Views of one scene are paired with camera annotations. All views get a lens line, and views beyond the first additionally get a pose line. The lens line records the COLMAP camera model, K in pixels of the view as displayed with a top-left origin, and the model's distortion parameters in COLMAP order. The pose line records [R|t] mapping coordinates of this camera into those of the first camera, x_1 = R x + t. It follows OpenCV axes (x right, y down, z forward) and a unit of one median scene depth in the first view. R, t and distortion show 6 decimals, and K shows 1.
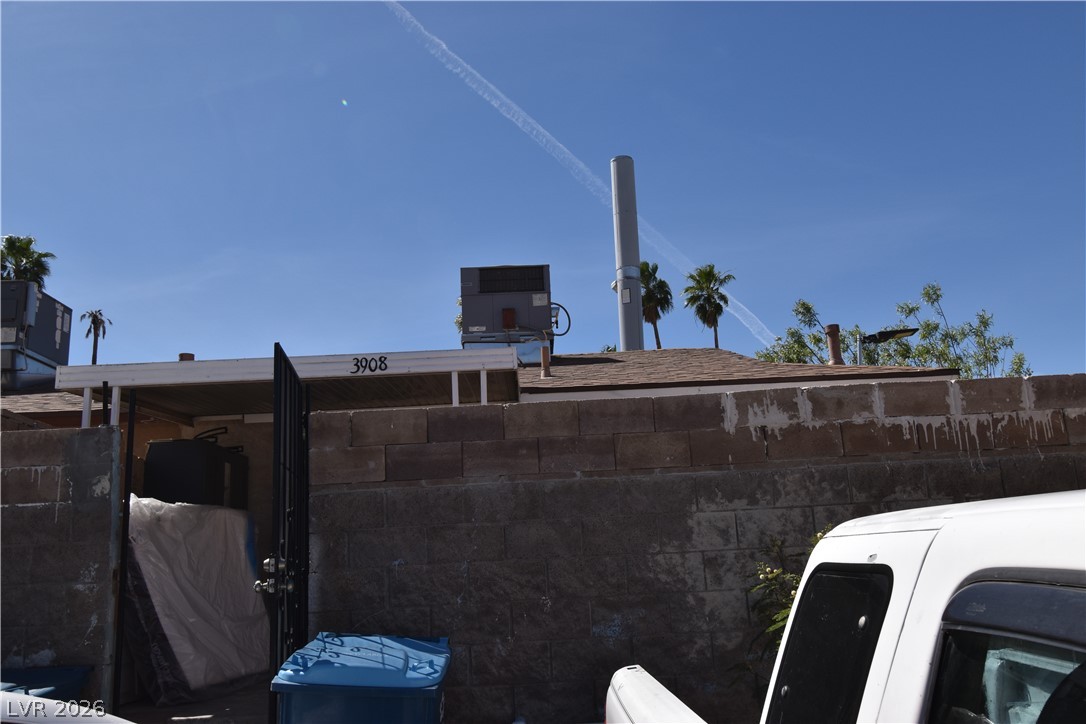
lens RADIAL K [[951.6, 0, 543.0], [0, 951.6, 362.0], [0, 0, 1]] dist [-0.004699, -0.001716]
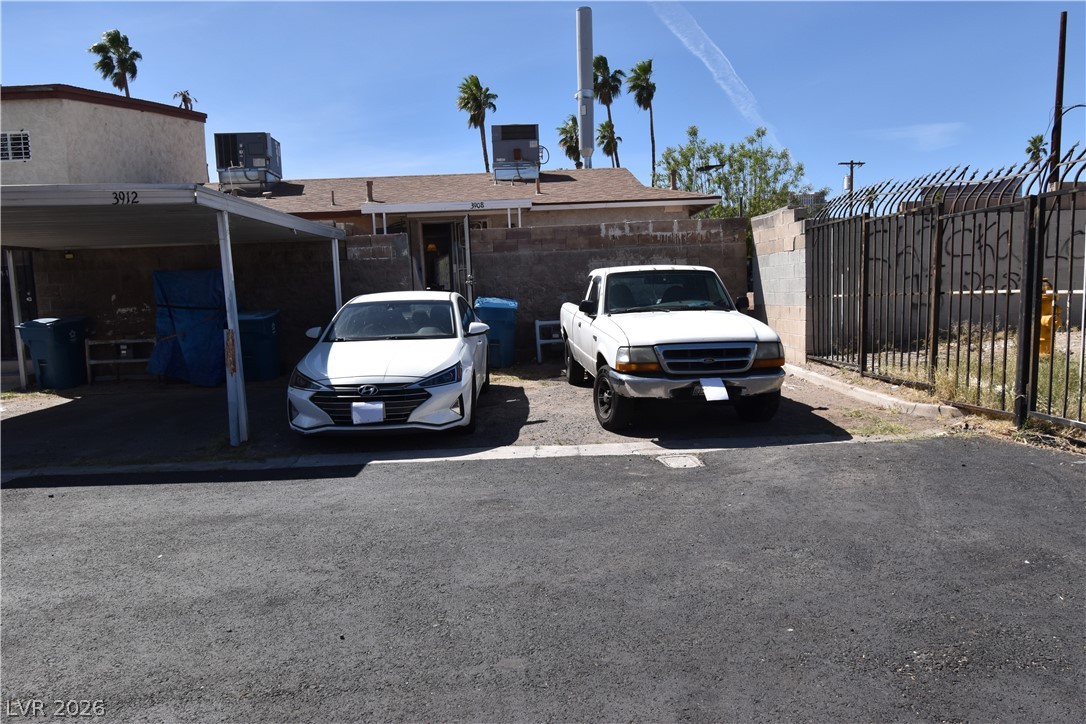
lens RADIAL K [[748.3, 0, 543.0], [0, 748.3, 362.0], [0, 0, 1]] dist [-0.002234, -0.000698]
pose [[0.999502, 0.003991, 0.031312, -0.075343], [-0.013441, 0.951359, 0.307791, -0.289237], [-0.028560, -0.308059, 0.950938, -1.461846]]
